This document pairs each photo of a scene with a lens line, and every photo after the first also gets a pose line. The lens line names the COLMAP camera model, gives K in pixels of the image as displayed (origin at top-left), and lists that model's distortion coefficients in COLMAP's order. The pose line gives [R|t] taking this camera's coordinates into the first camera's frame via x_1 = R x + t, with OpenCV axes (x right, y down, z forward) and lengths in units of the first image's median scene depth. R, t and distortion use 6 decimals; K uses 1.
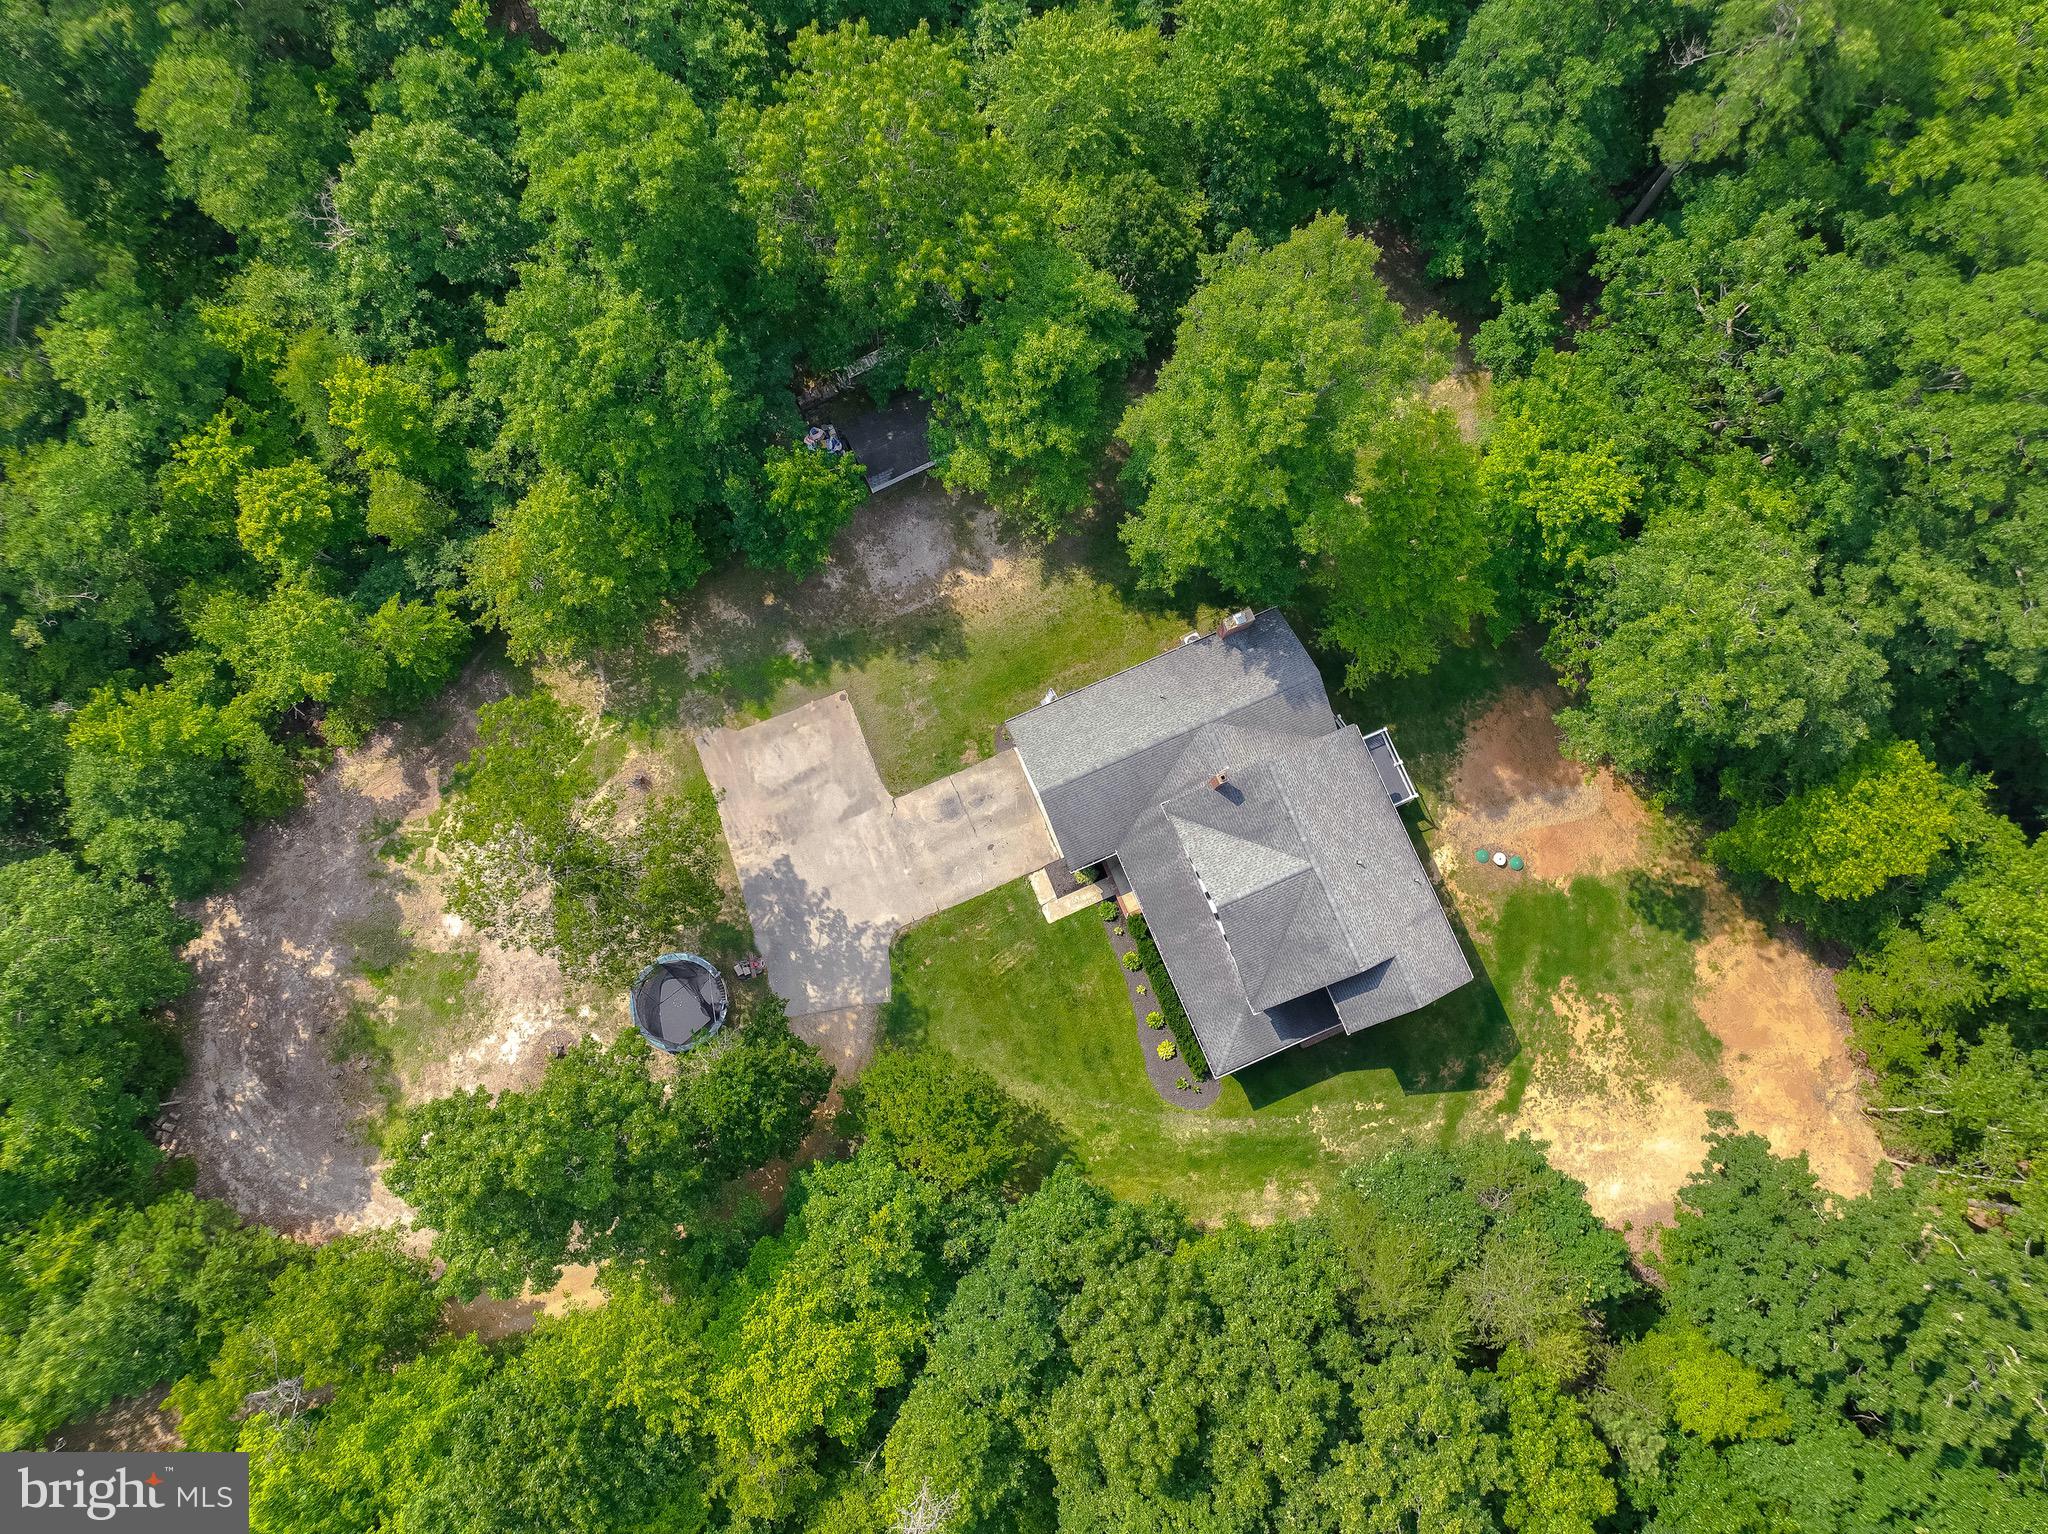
lens RADIAL K [[1446.4, 0, 1032.9], [0, 1446.4, 770.0], [0, 0, 1]] dist [-0.003058, 0.021120]
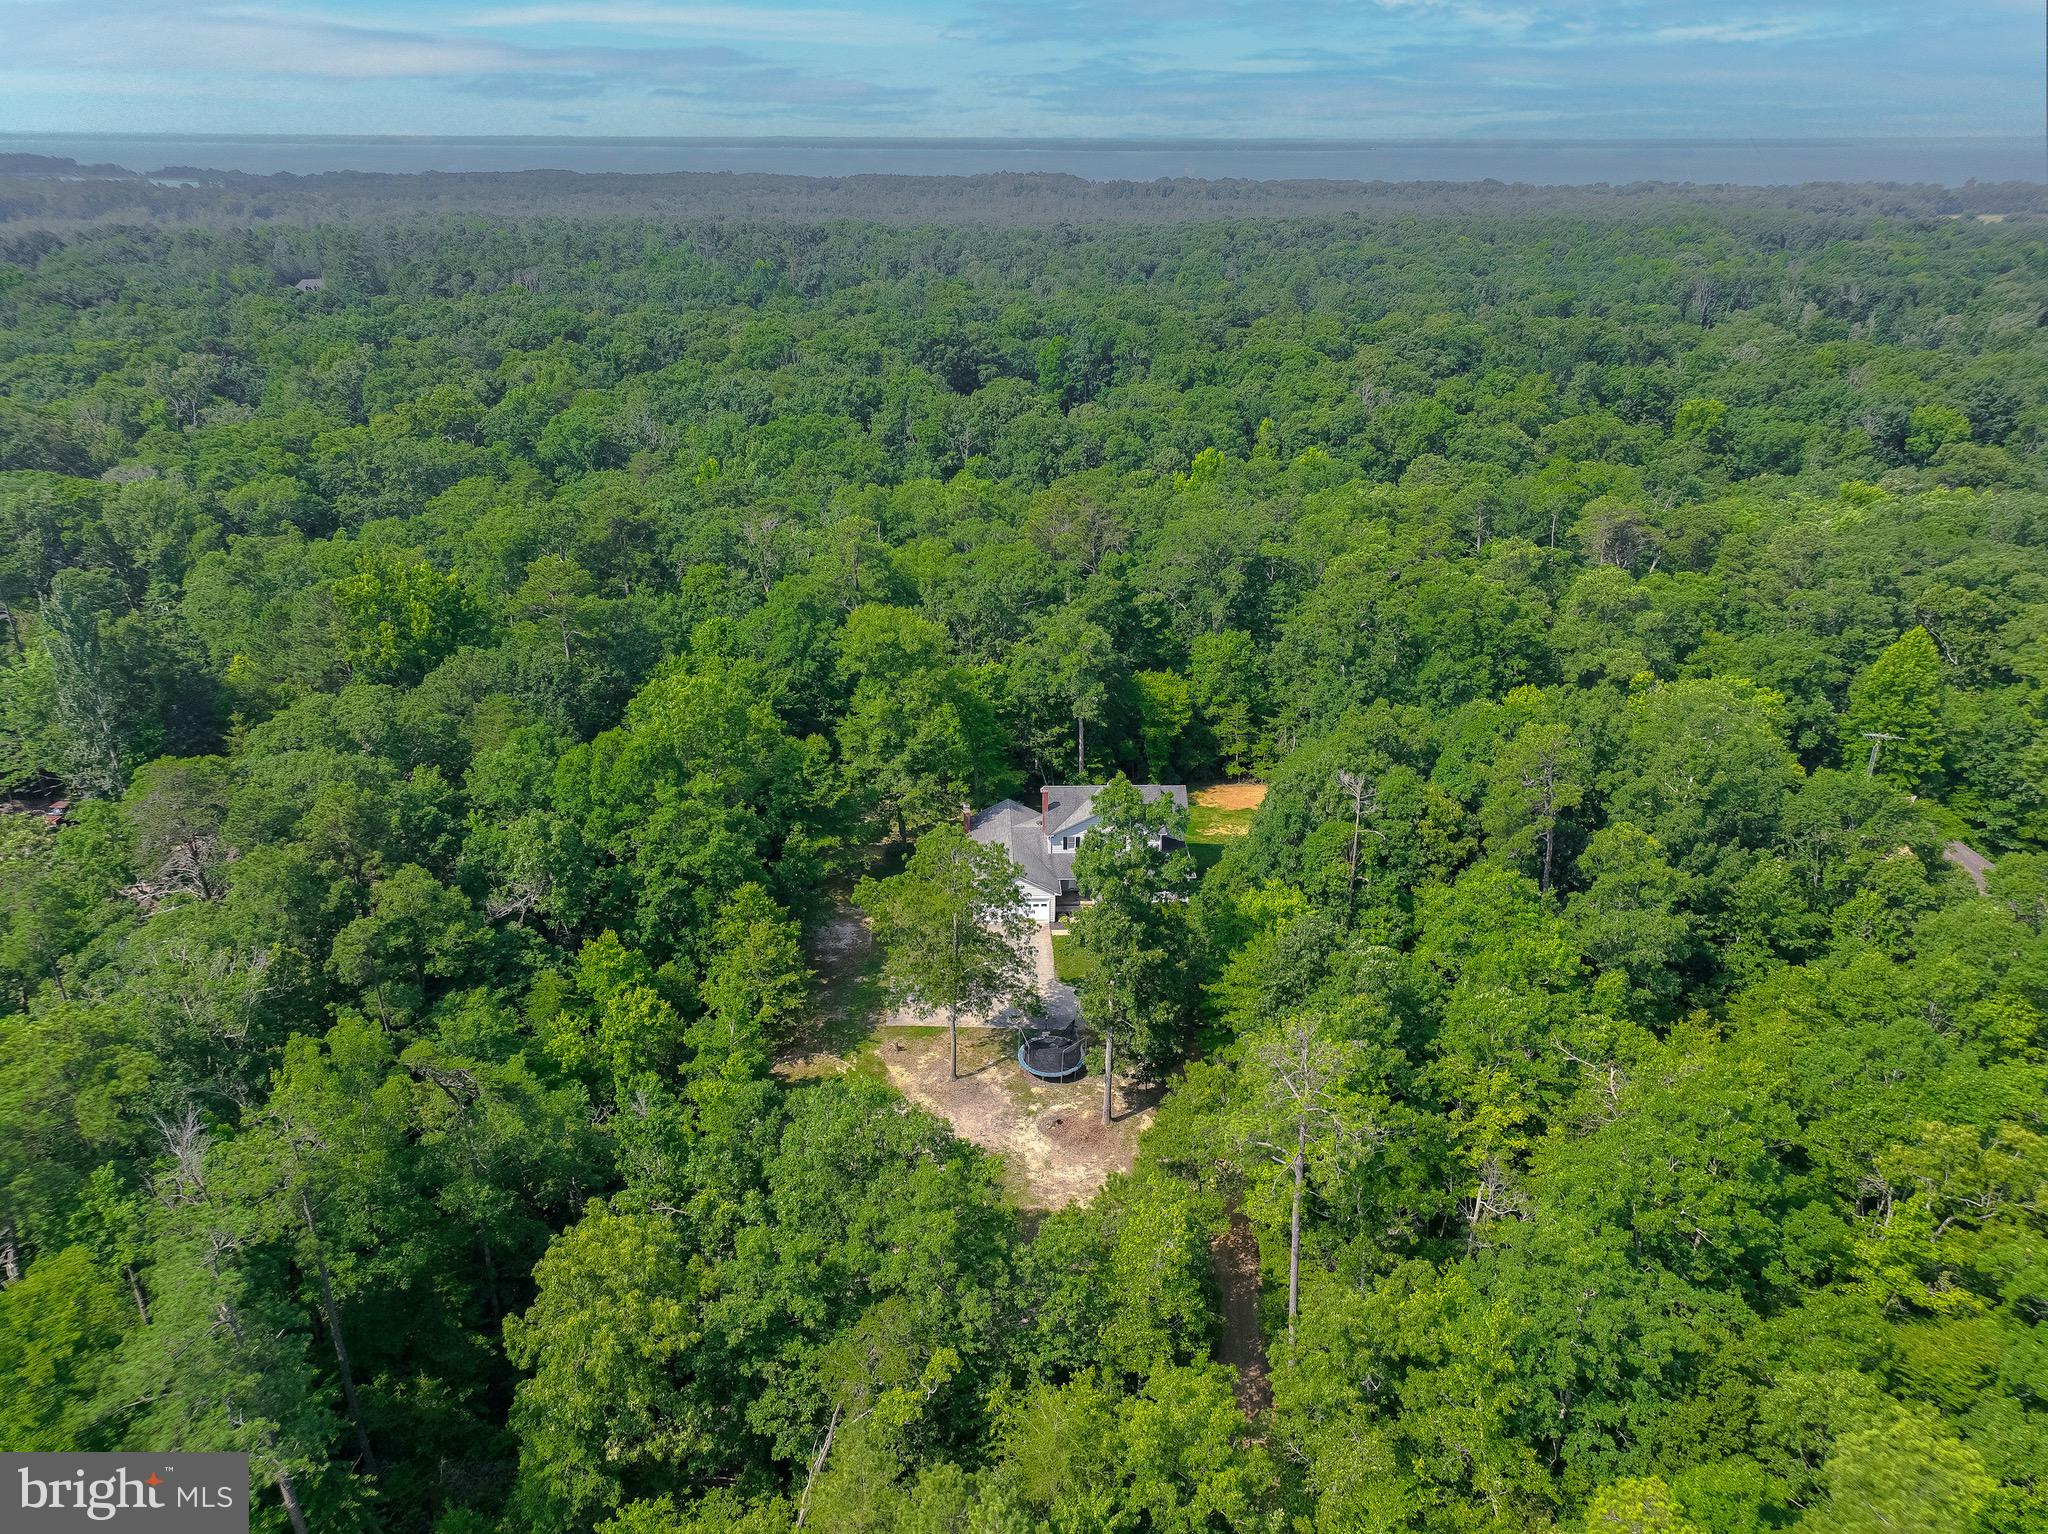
lens RADIAL K [[1446.4, 0, 1026.0], [0, 1446.4, 769.2], [0, 0, 1]] dist [-0.003058, 0.021120]
pose [[0.360502, -0.375325, 0.853914, -1.388080], [0.924372, 0.266238, -0.273227, 0.457437], [-0.124795, 0.887834, 0.442919, 0.107044]]
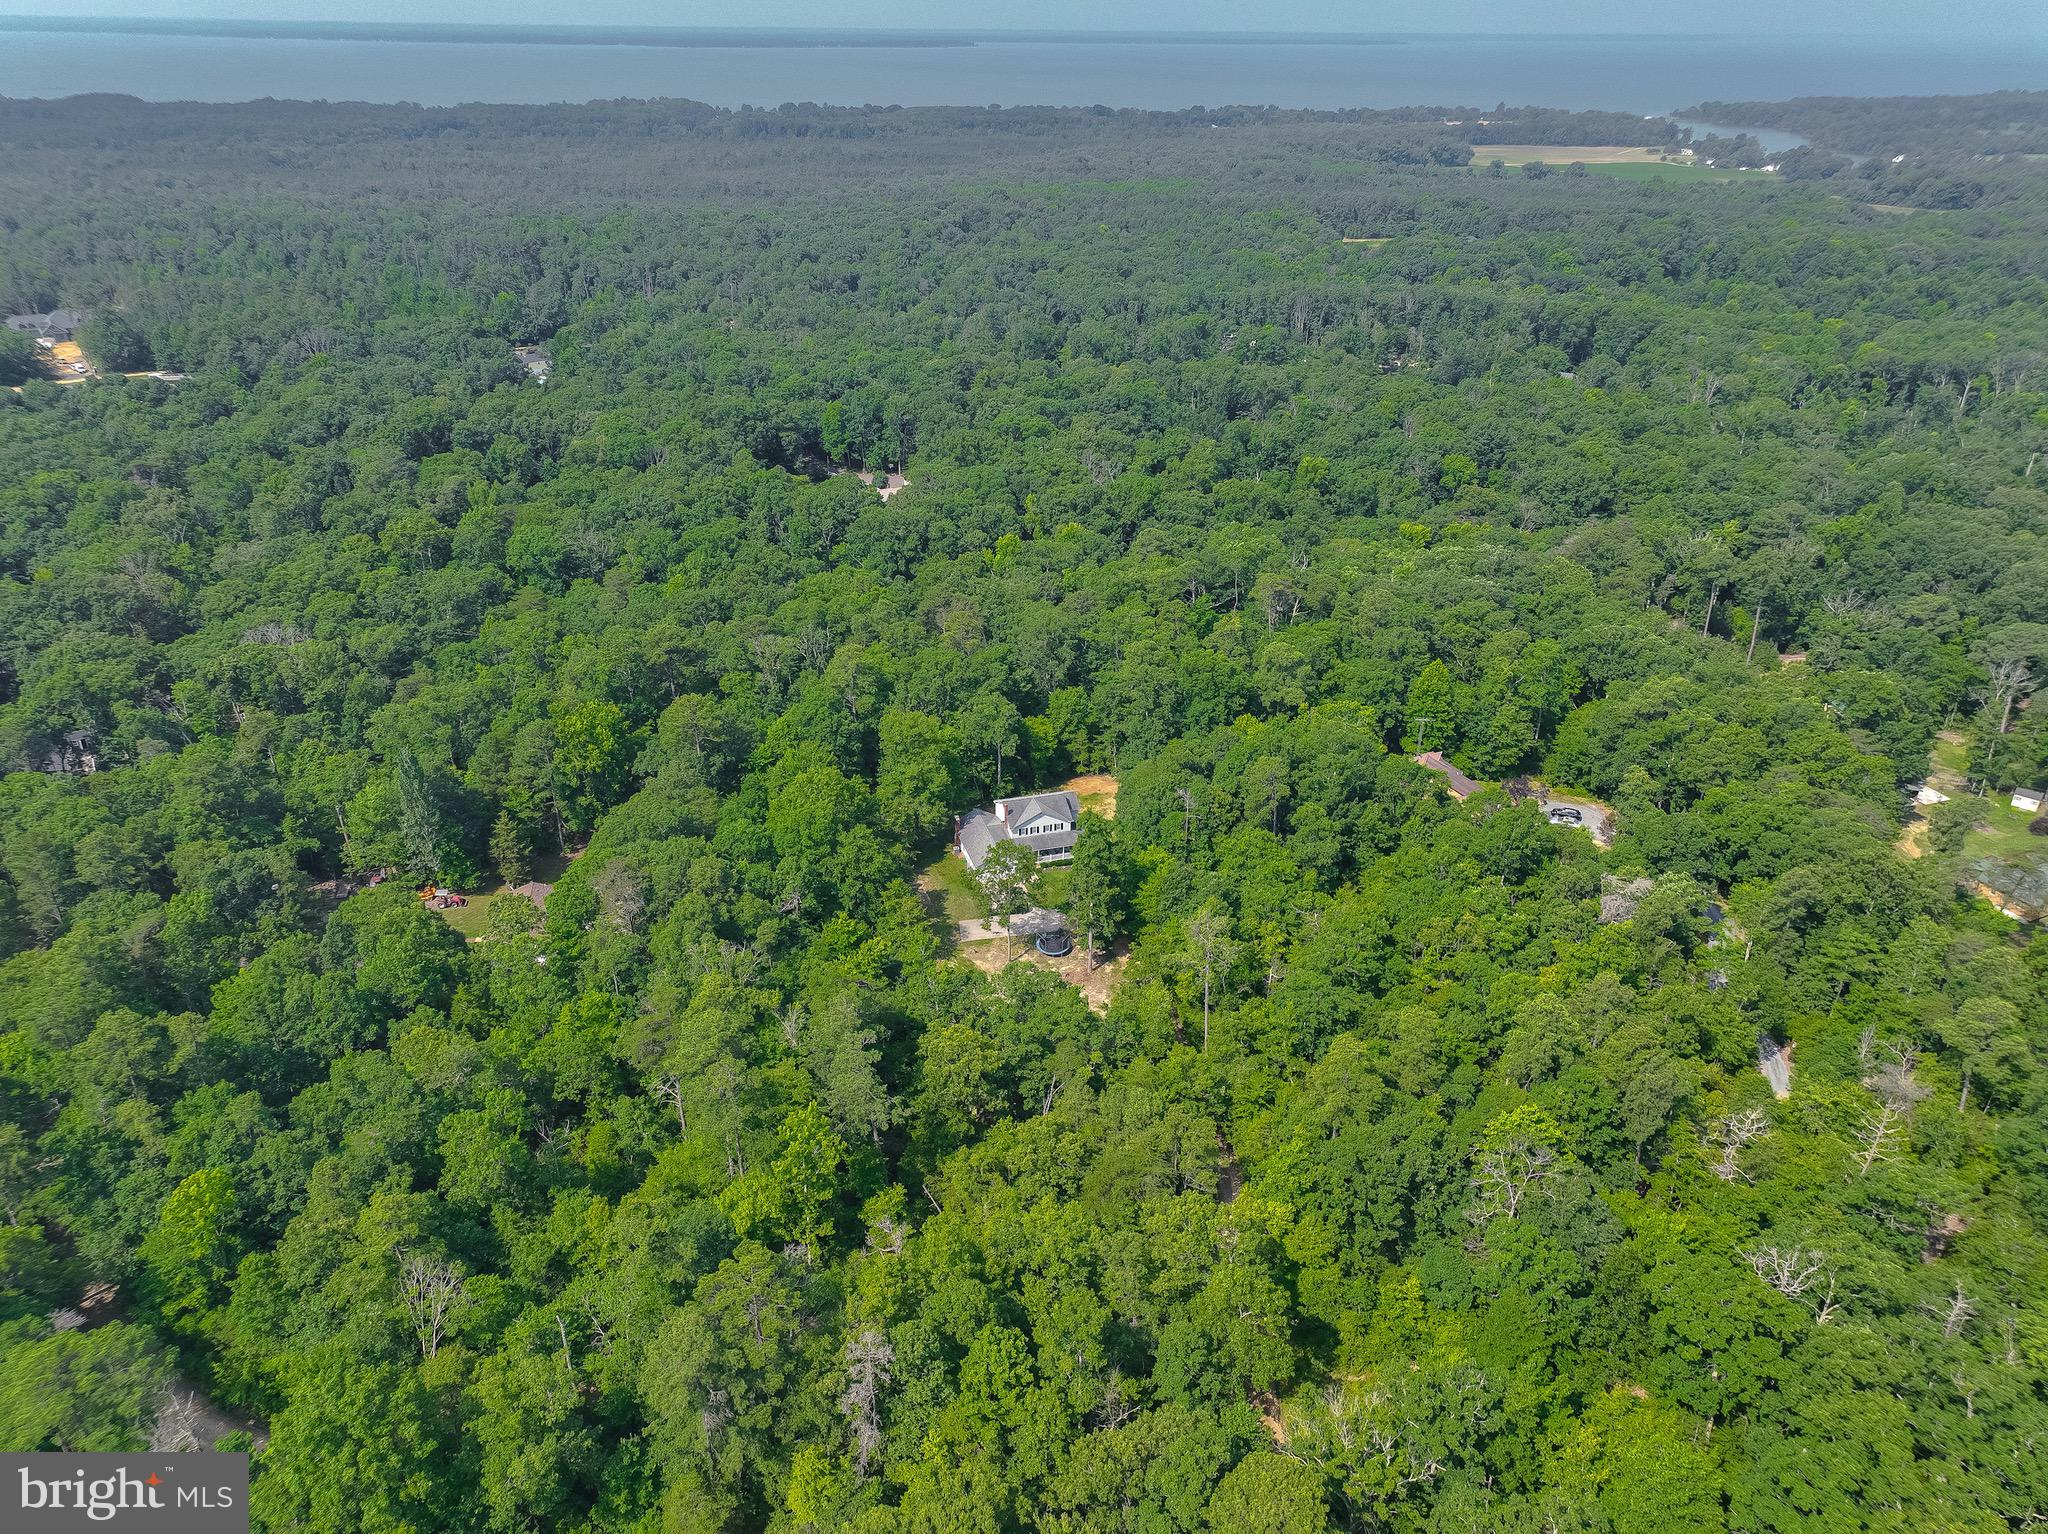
lens RADIAL K [[1446.4, 0, 1028.9], [0, 1446.4, 783.6], [0, 0, 1]] dist [-0.003058, 0.021120]
pose [[0.114958, -0.465081, 0.877772, -2.665787], [0.983470, 0.177725, -0.034635, 0.156123], [-0.139895, 0.867245, 0.477825, -0.668620]]
